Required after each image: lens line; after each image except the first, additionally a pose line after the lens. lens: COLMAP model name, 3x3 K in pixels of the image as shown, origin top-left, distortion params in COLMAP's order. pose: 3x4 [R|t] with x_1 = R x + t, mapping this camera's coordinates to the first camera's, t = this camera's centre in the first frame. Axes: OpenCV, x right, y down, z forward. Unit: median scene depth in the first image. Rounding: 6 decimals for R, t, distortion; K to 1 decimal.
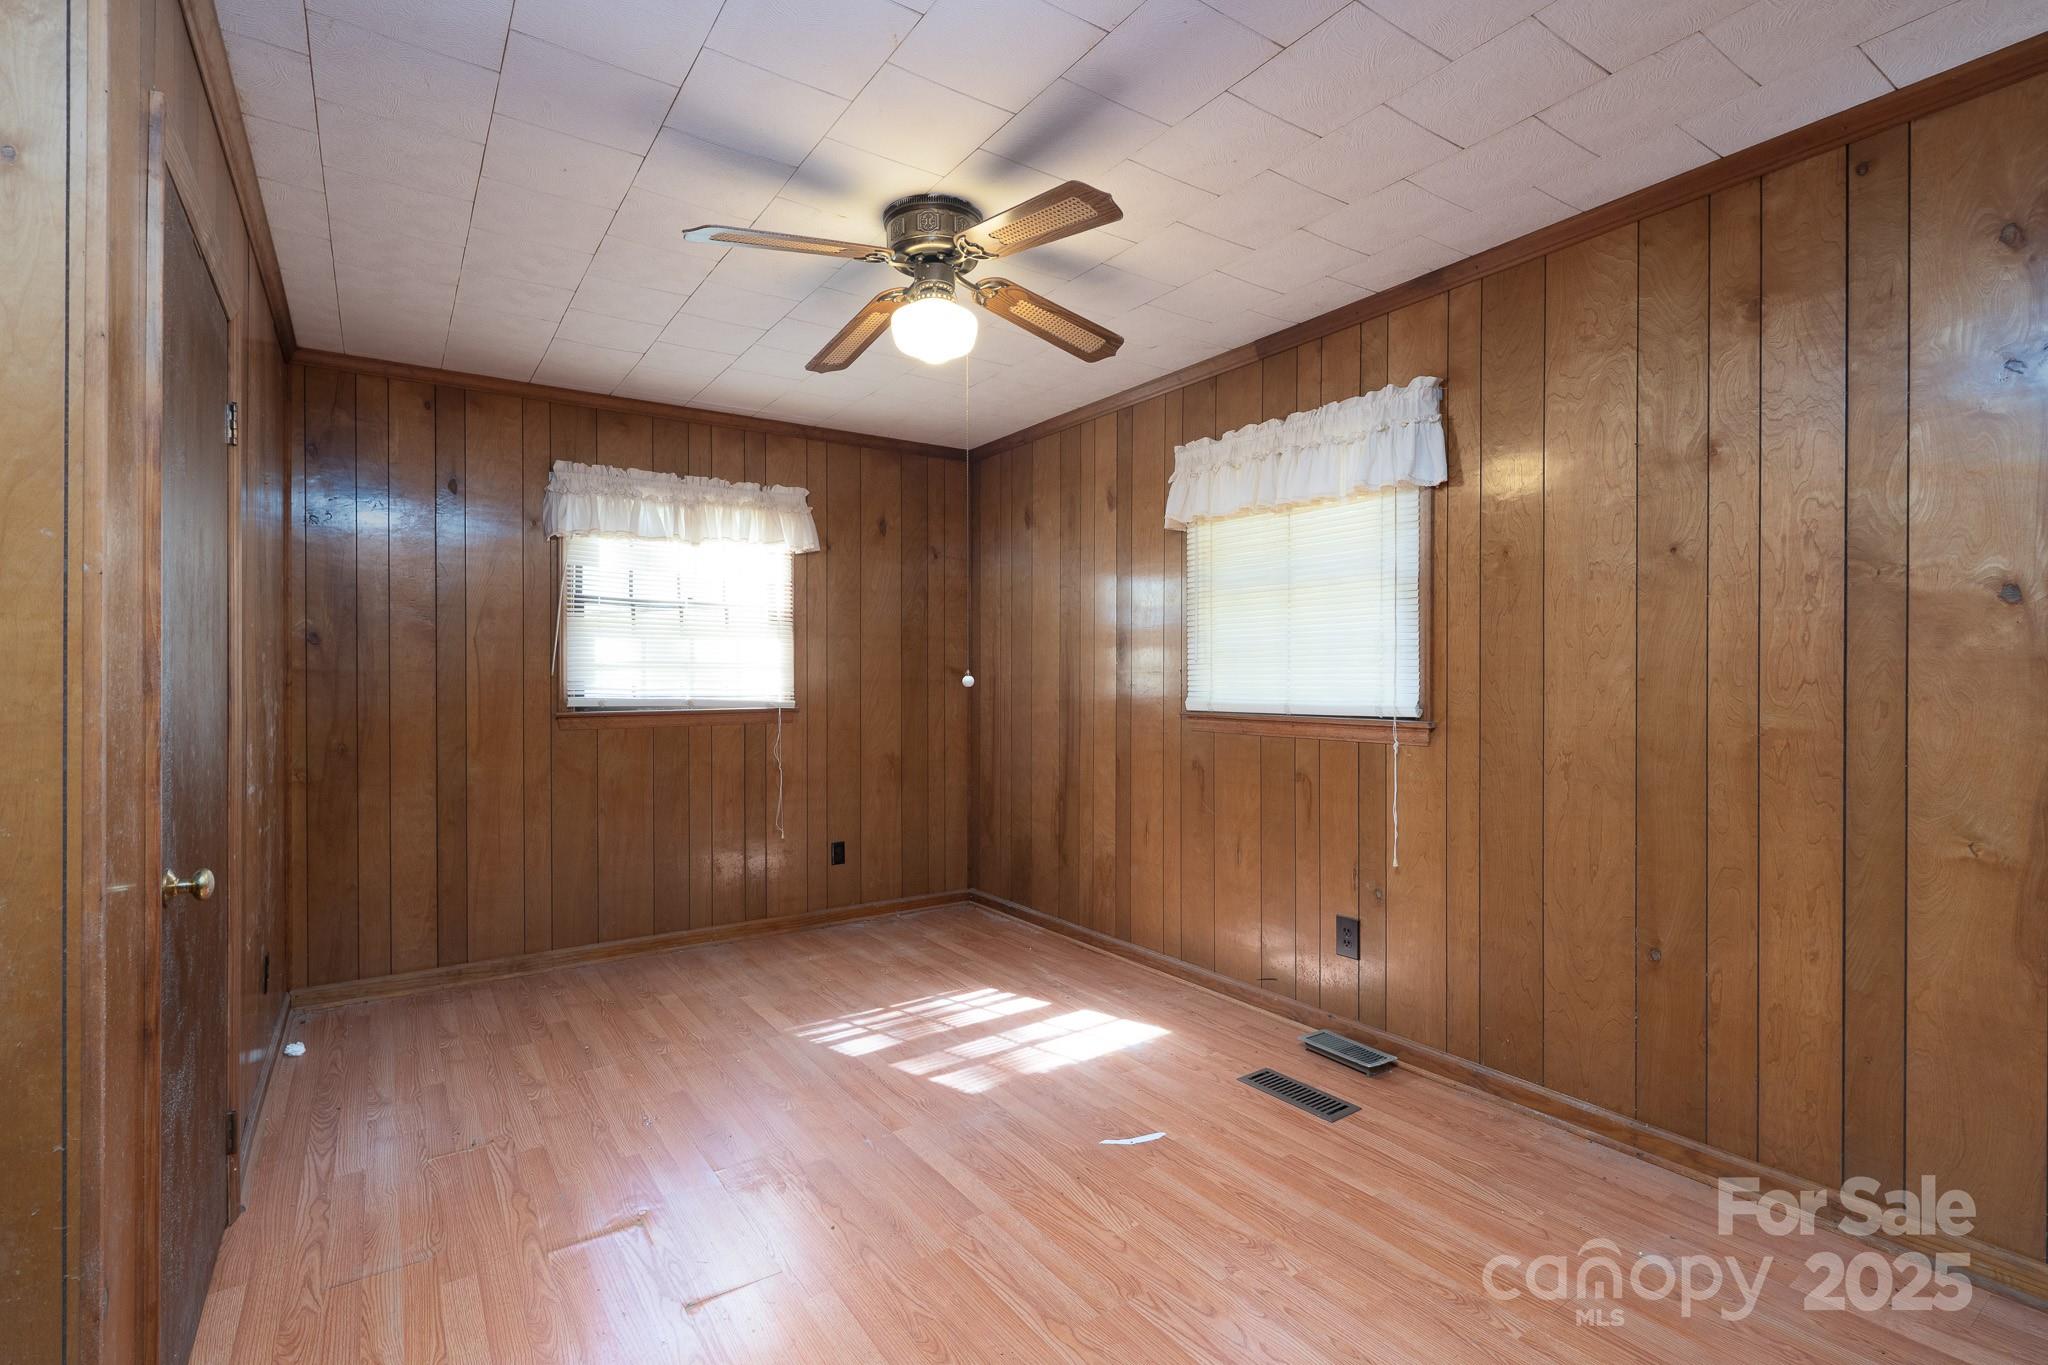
lens RADIAL K [[951.6, 0, 1019.6], [0, 951.6, 697.7], [0, 0, 1]] dist [-0.001840, 0.001015]
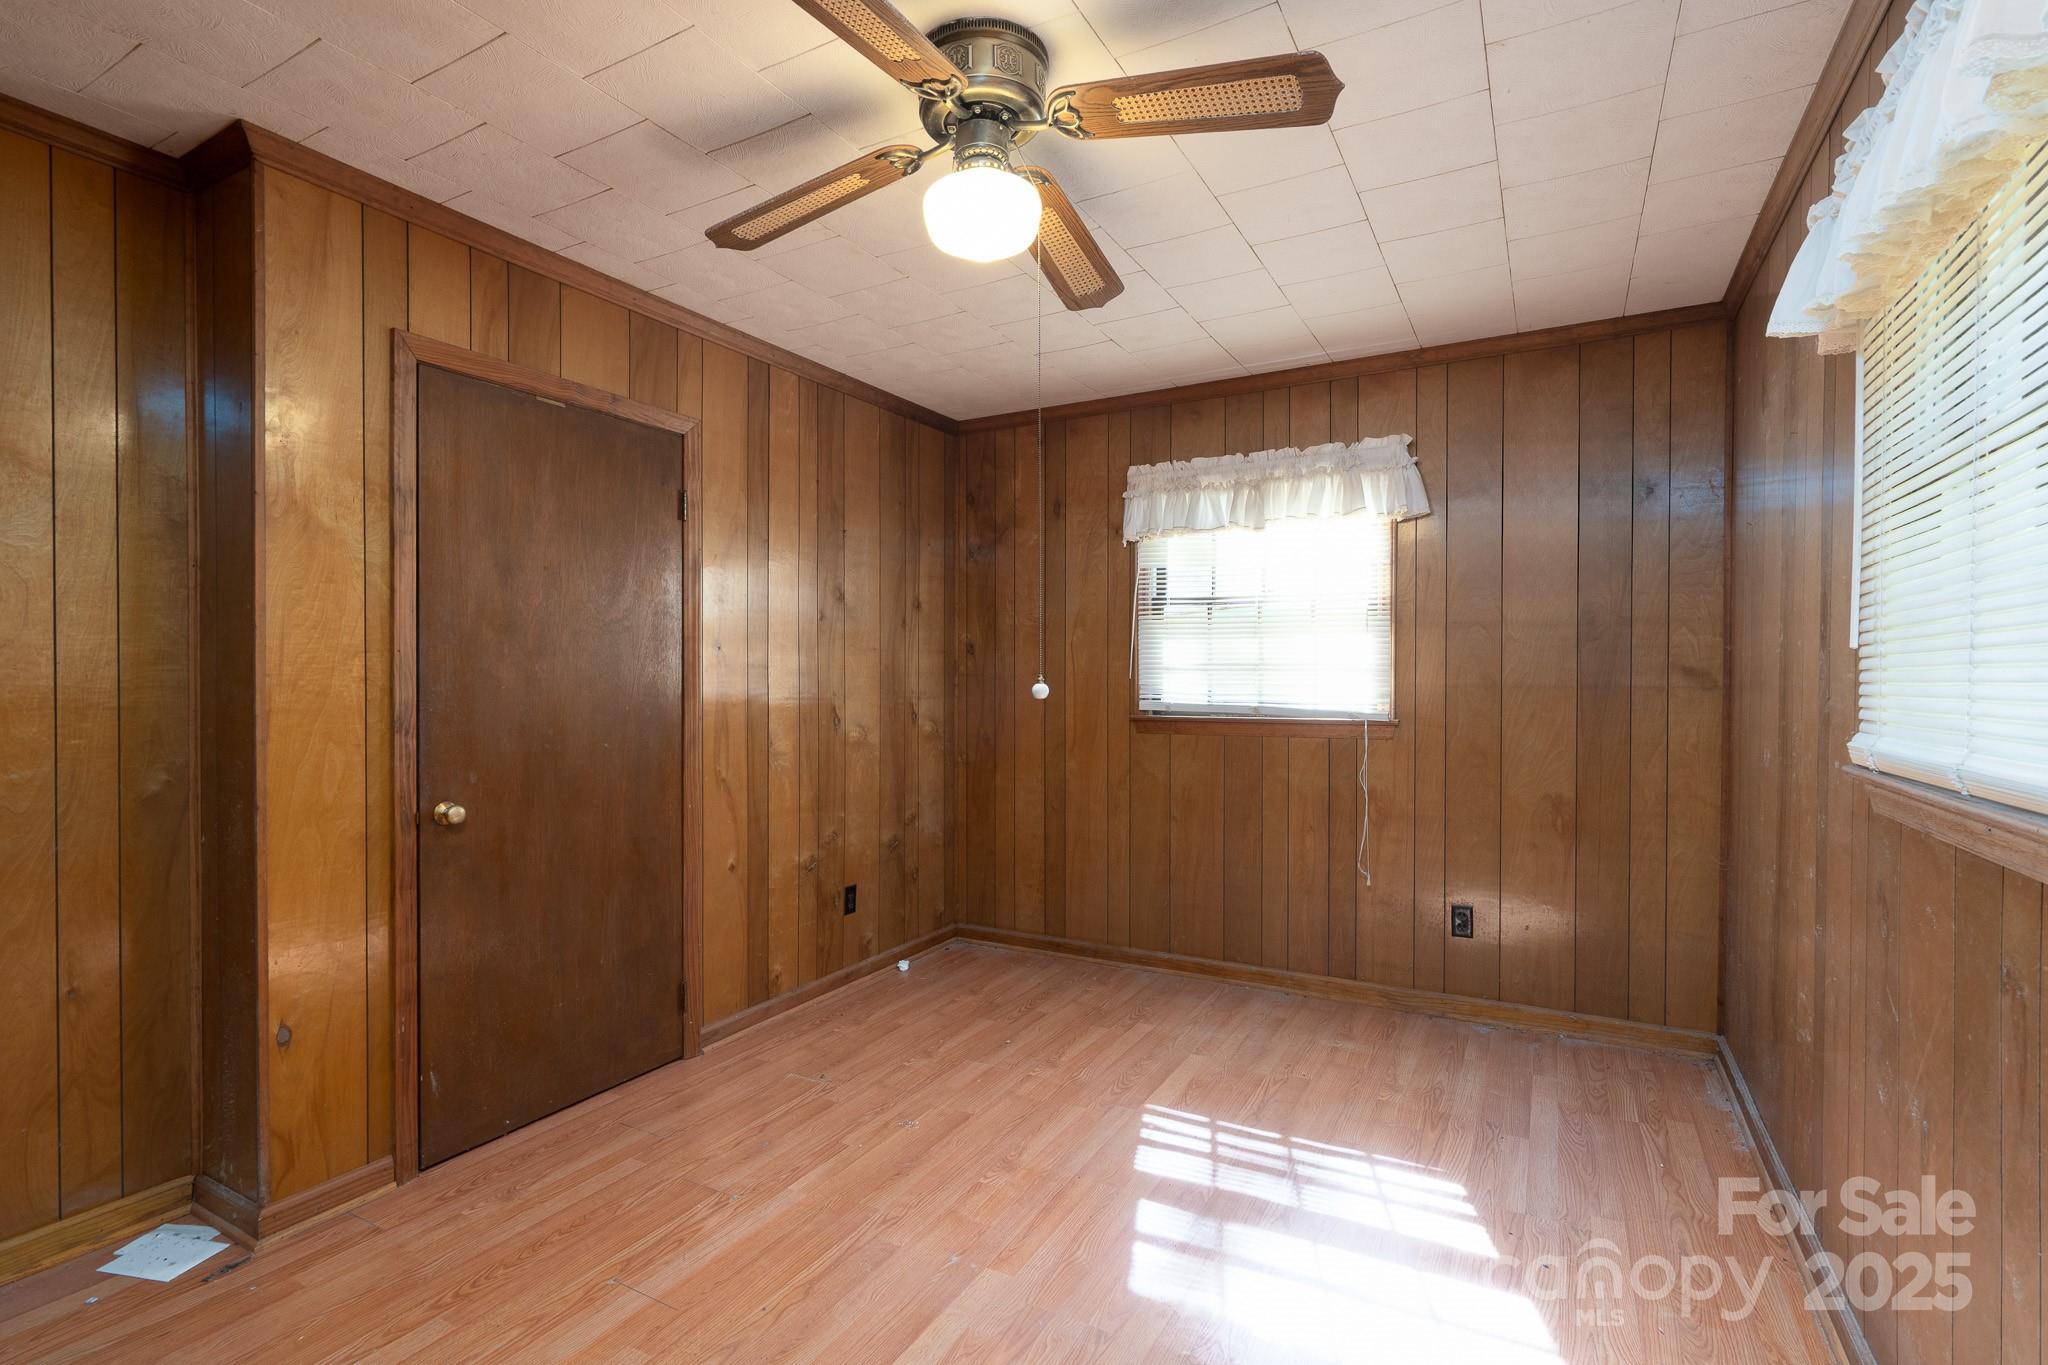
lens RADIAL K [[951.6, 0, 1019.6], [0, 951.6, 697.7], [0, 0, 1]] dist [-0.001840, 0.001015]
pose [[0.441941, 0.020256, -0.896816, 0.367079], [-0.020309, 0.999715, 0.012572, -0.013373], [0.896814, 0.012658, 0.442226, 0.436194]]
